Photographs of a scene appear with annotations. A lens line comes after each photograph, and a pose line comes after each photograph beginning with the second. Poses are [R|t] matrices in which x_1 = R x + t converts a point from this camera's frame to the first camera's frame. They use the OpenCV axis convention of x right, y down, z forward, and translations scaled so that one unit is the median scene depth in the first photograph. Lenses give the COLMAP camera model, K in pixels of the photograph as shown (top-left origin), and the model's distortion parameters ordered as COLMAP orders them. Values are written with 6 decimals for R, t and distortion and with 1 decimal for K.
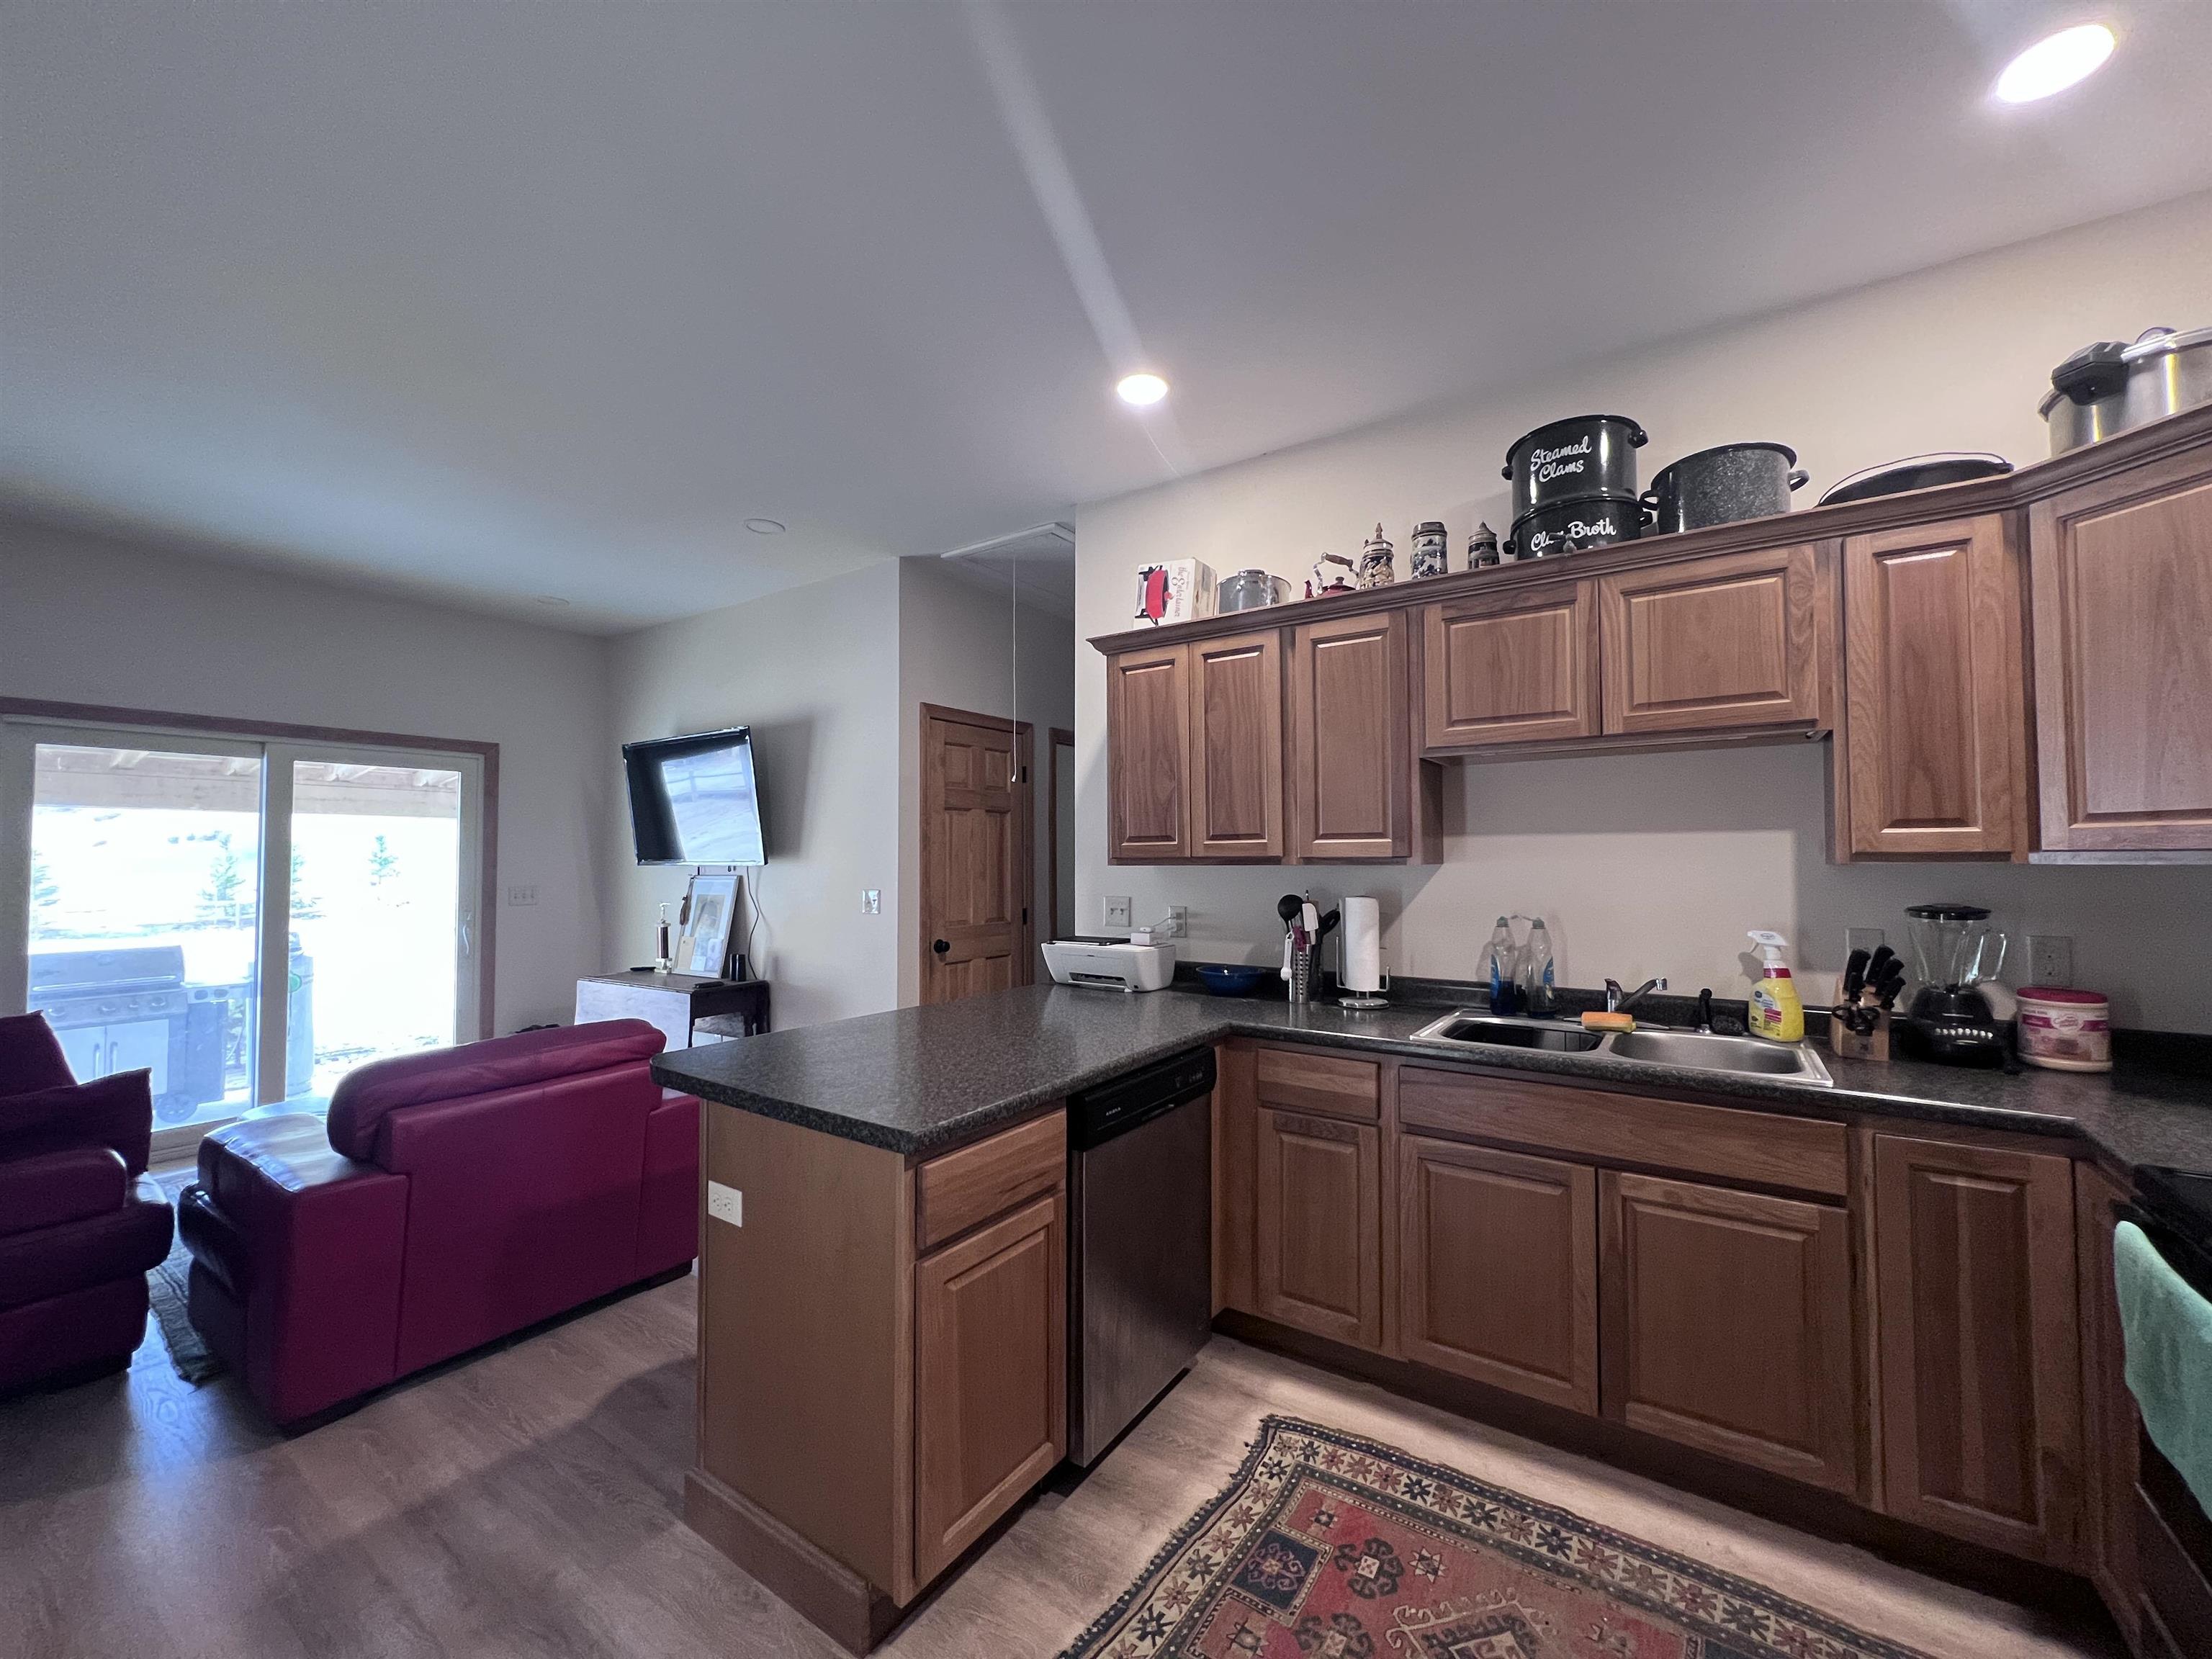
lens RADIAL K [[882.1, 0, 1106.0], [0, 882.1, 829.5], [0, 0, 1]] dist [-0.000015, -0.000003]
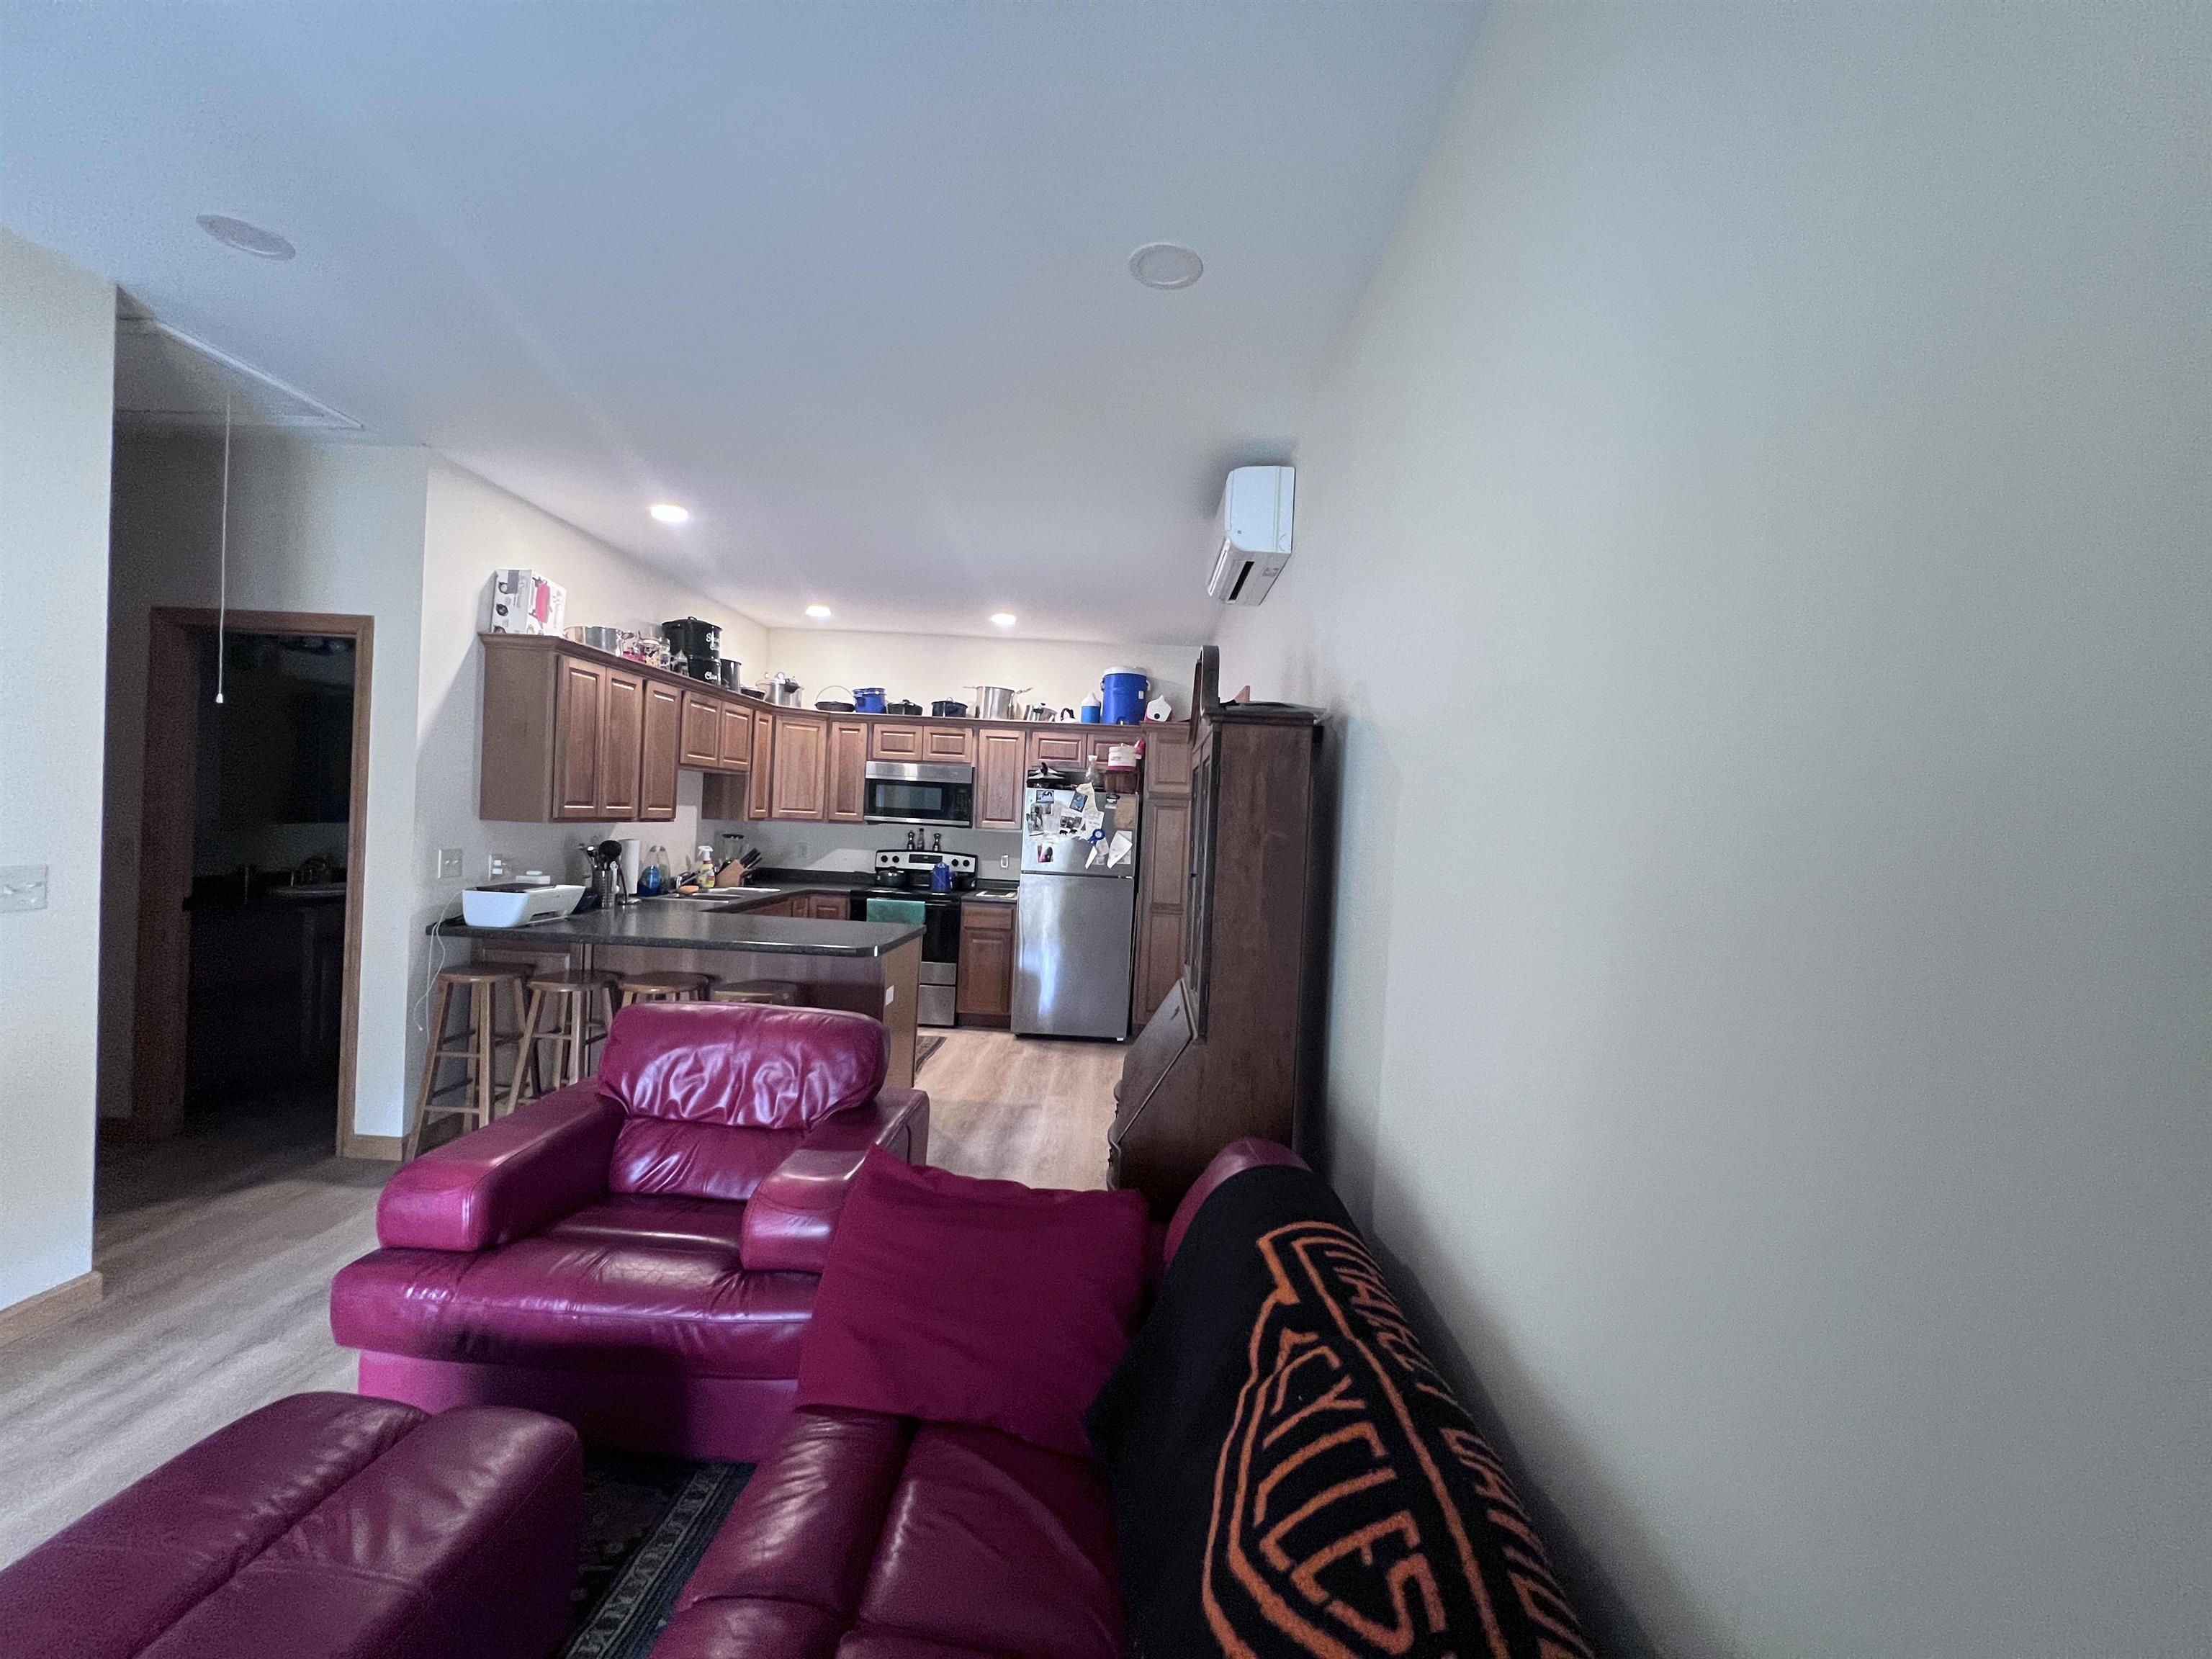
lens RADIAL K [[882.1, 0, 1106.0], [0, 882.1, 829.5], [0, 0, 1]] dist [-0.000015, -0.000003]
pose [[-0.527439, -0.026630, 0.849175, -1.537264], [-0.068003, 0.997625, -0.010953, 0.011430], [-0.846867, -0.063524, -0.527997, 1.045195]]
